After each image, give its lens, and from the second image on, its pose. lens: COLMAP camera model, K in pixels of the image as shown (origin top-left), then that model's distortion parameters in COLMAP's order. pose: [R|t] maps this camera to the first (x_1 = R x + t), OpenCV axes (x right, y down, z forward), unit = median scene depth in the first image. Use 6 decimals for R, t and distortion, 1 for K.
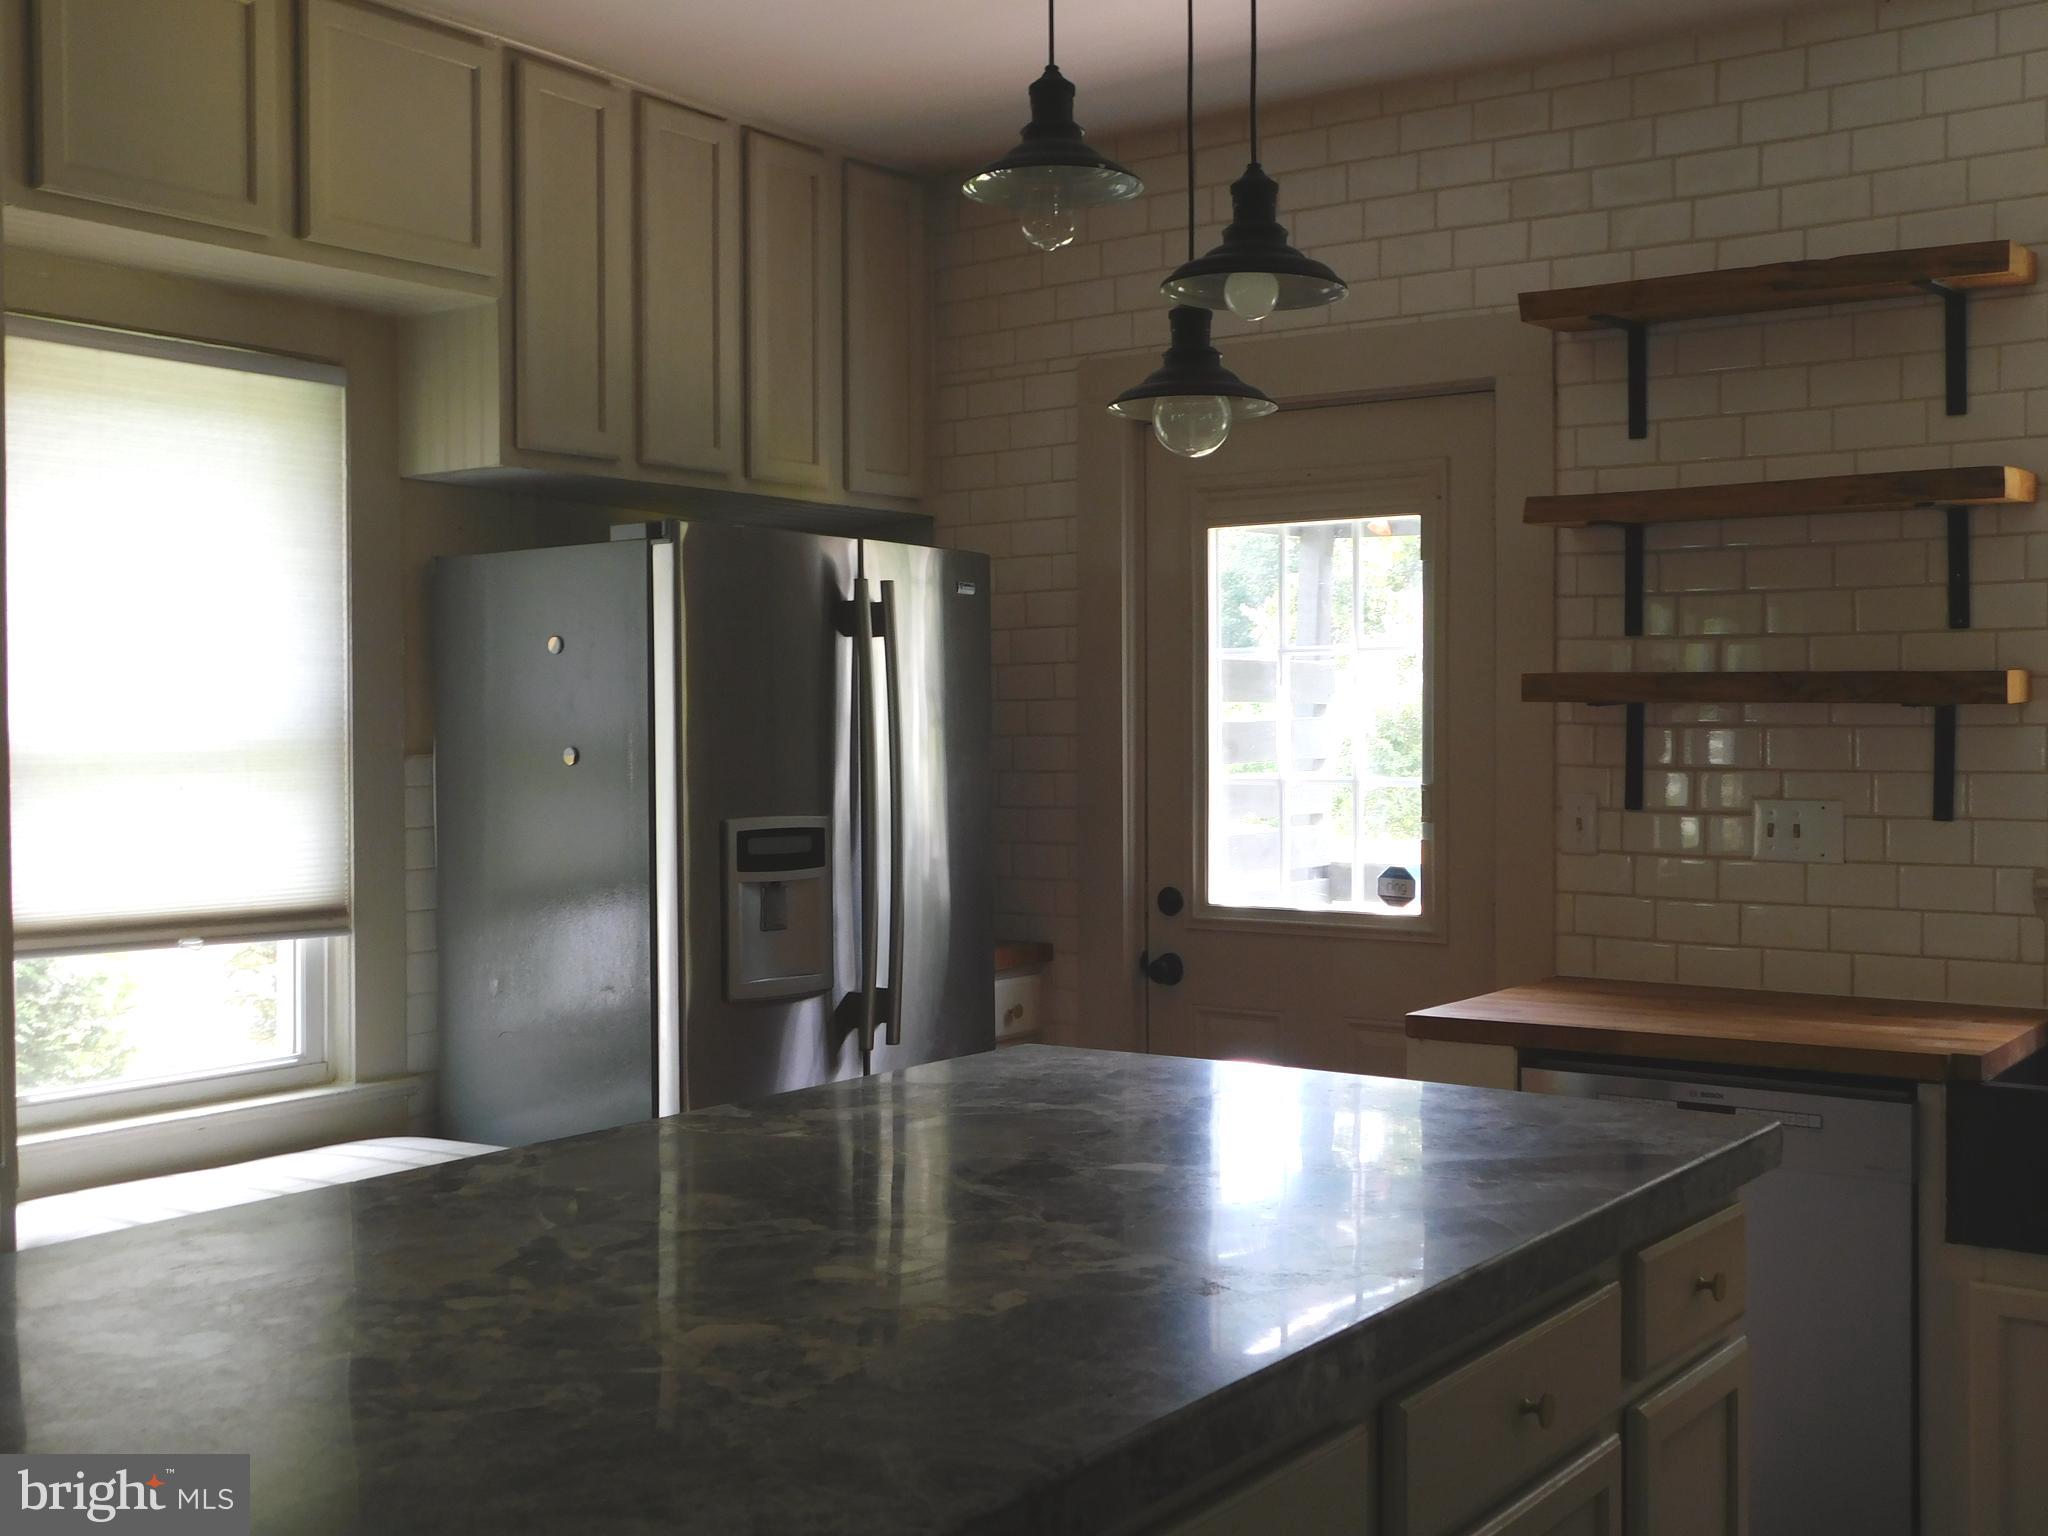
lens RADIAL K [[2174.3, 0, 1024.0], [0, 2174.3, 768.0], [0, 0, 1]] dist [0.003791, -0.008298]
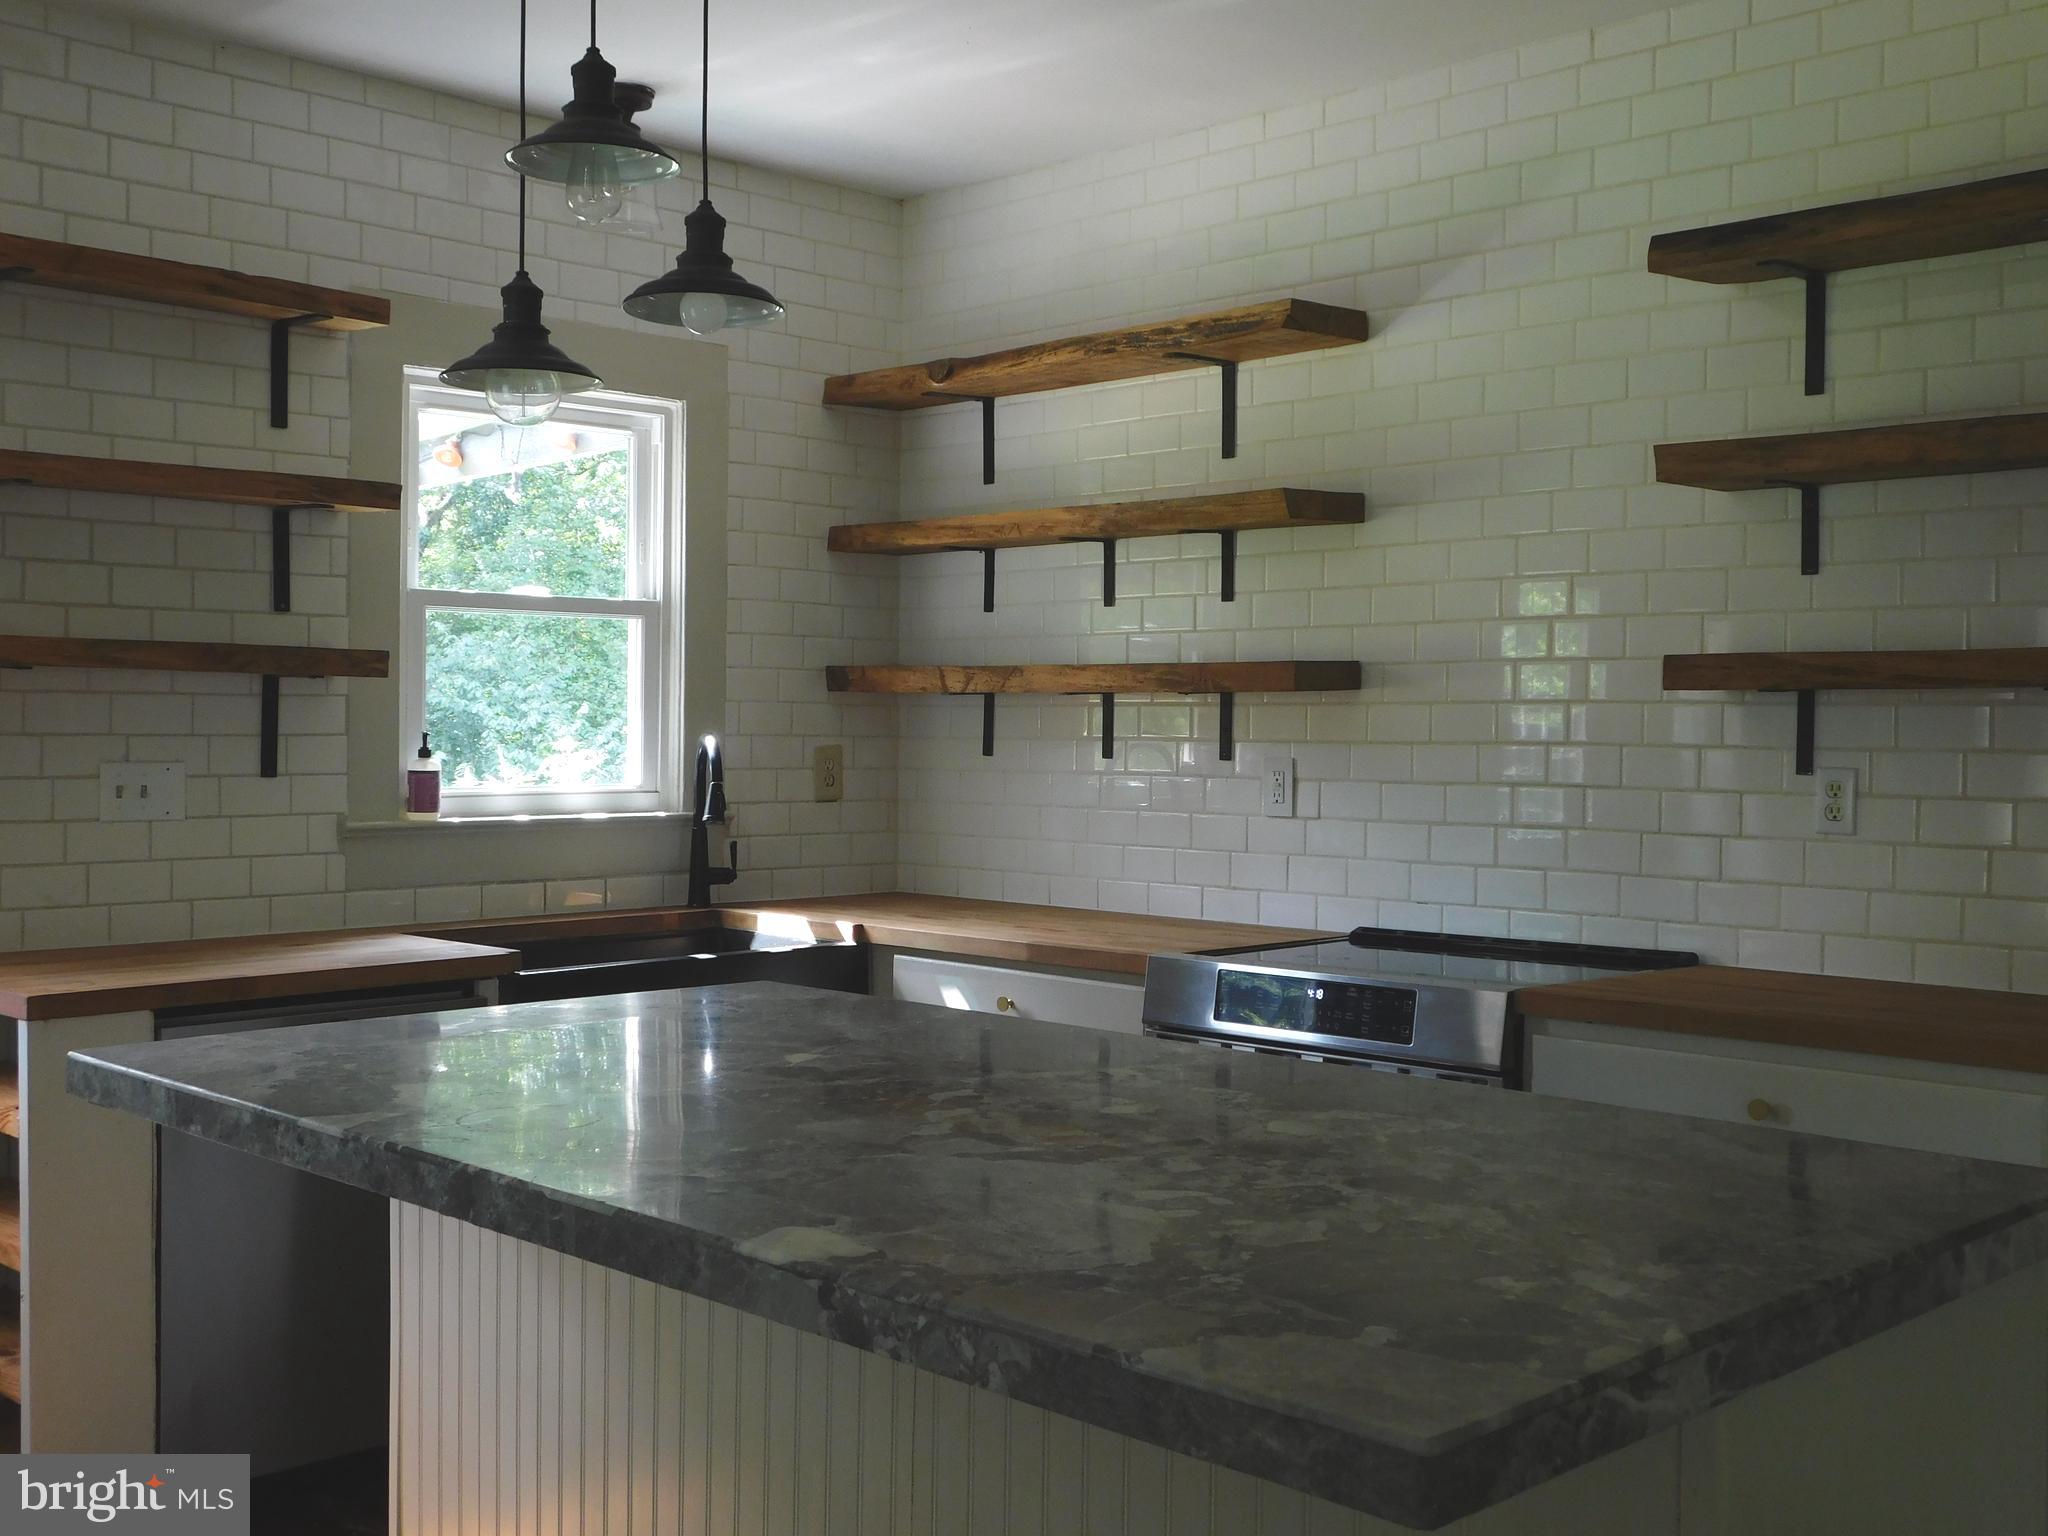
lens RADIAL K [[2174.3, 0, 1024.0], [0, 2174.3, 768.0], [0, 0, 1]] dist [0.003791, -0.008298]
pose [[0.164822, -0.019150, 0.986137, -0.629647], [0.007982, 0.999805, 0.018082, 0.001524], [-0.986291, 0.004891, 0.164943, 0.400616]]
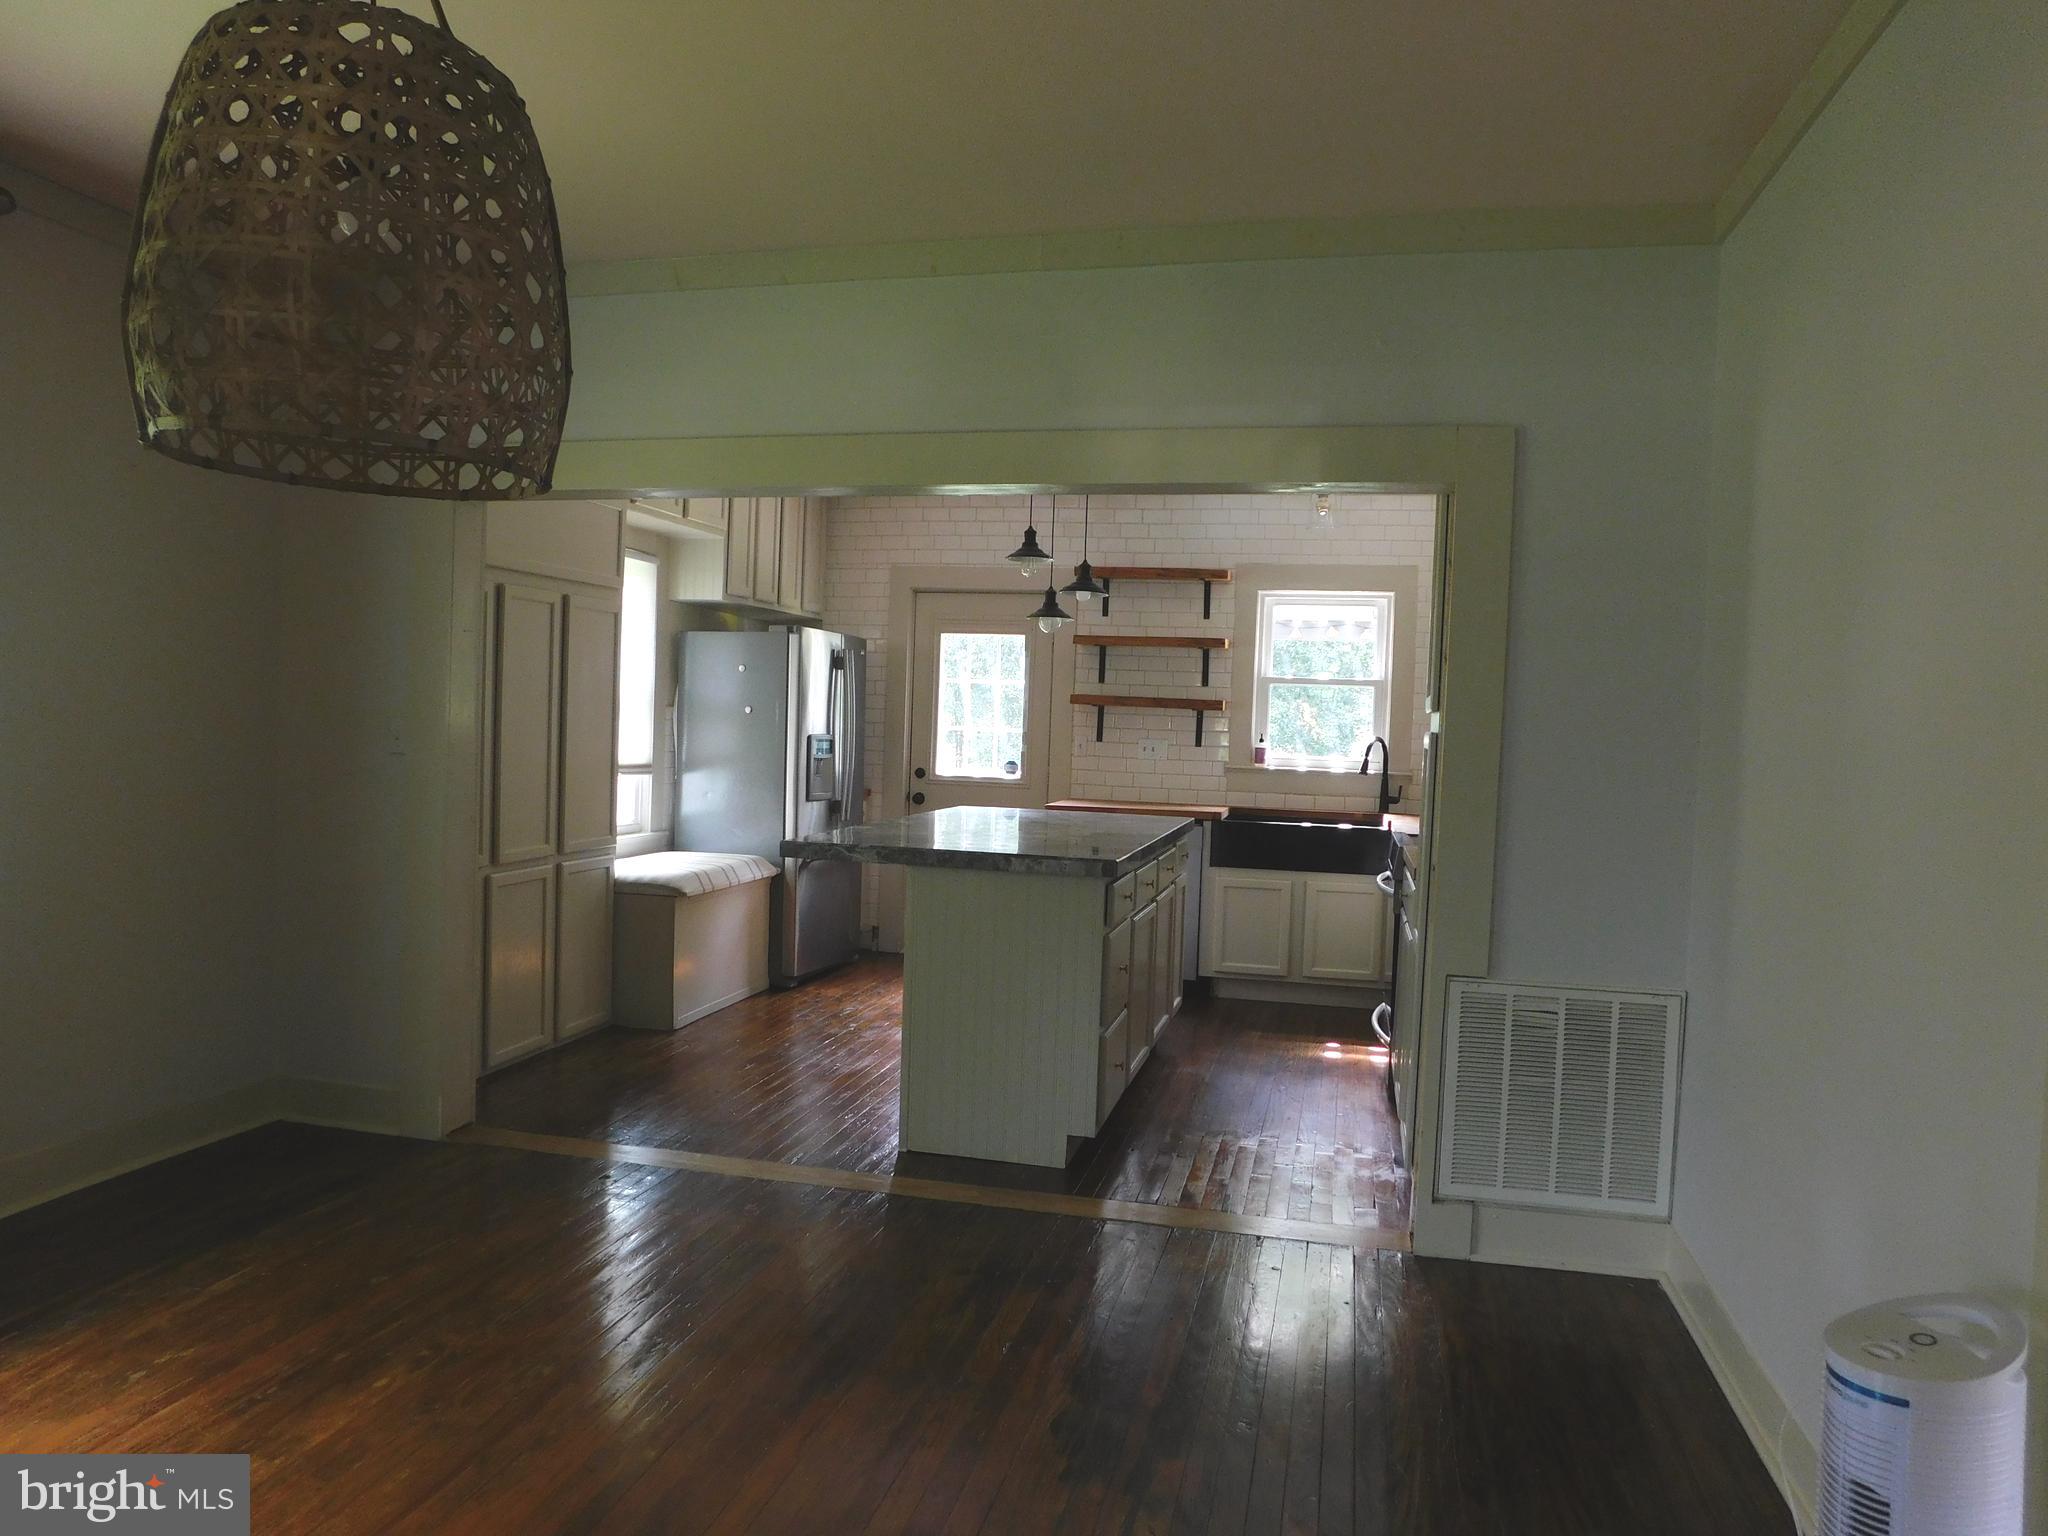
lens RADIAL K [[1345.8, 0, 1024.0], [0, 1345.8, 768.0], [0, 0, 1]] dist [-0.005588, -0.000188]
pose [[0.925802, 0.021614, 0.377390, -0.532408], [-0.031098, 0.999335, 0.019054, 0.024745], [-0.376727, -0.029376, 0.925858, -0.695275]]
